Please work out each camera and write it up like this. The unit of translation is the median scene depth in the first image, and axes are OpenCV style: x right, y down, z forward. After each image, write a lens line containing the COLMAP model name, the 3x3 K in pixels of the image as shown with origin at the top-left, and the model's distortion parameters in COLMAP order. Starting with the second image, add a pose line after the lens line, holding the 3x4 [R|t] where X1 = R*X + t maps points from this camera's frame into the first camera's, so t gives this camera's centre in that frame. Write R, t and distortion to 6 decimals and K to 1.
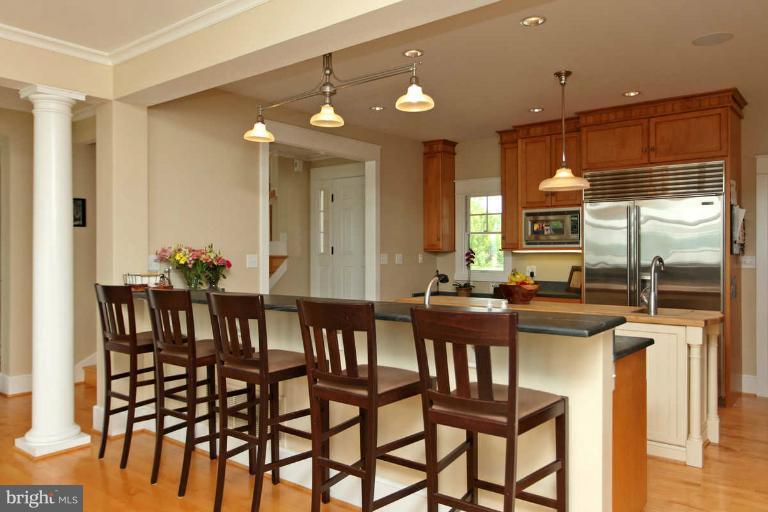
lens RADIAL K [[590.8, 0, 384.0], [0, 590.8, 256.0], [0, 0, 1]] dist [-0.001059, -0.001674]
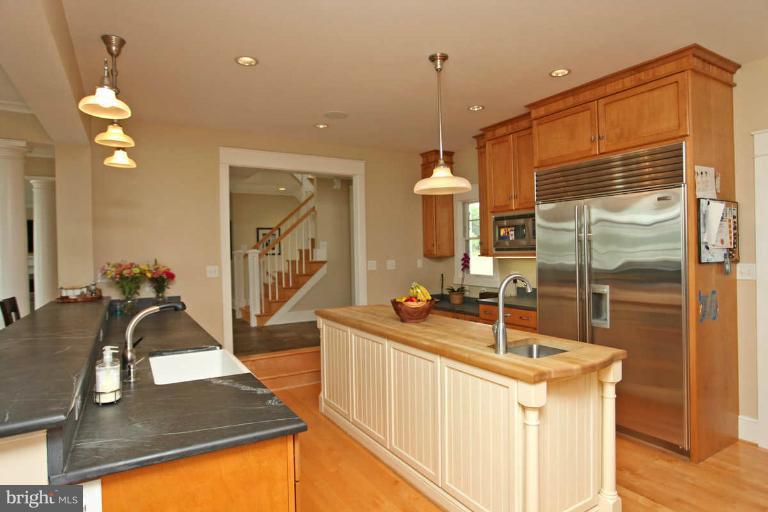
lens RADIAL K [[438.7, 0, 384.0], [0, 438.7, 256.0], [0, 0, 1]] dist [-0.028582, 0.000943]
pose [[0.939173, -0.012379, -0.343220, 0.356176], [0.016122, 0.999838, 0.008056, -0.021758], [0.343064, -0.013099, 0.939221, 0.302926]]
